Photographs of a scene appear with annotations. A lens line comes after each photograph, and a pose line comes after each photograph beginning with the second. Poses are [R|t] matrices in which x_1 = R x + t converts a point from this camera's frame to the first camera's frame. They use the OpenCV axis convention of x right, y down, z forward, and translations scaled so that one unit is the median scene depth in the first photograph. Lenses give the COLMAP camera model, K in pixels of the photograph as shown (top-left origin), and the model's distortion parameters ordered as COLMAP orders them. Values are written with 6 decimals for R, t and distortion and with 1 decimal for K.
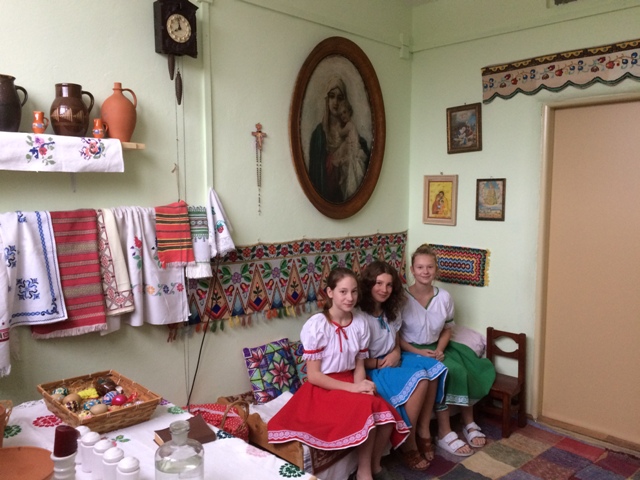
lens RADIAL K [[545.0, 0, 316.5], [0, 545.0, 237.7], [0, 0, 1]] dist [0.071685, -0.112404]
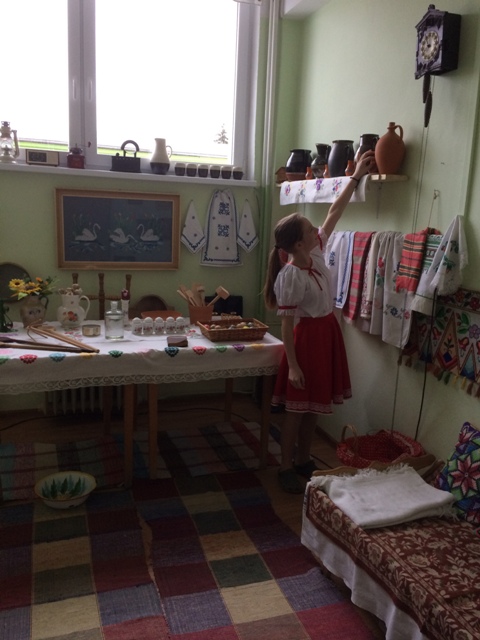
lens RADIAL K [[545.0, 0, 236.7], [0, 545.0, 324.6], [0, 0, 1]] dist [0.071685, -0.112404]
pose [[-0.399618, 0.131034, -0.907268, 0.625405], [-0.156968, 0.965331, 0.208558, -0.042358], [0.903142, 0.225756, -0.365196, 0.854755]]
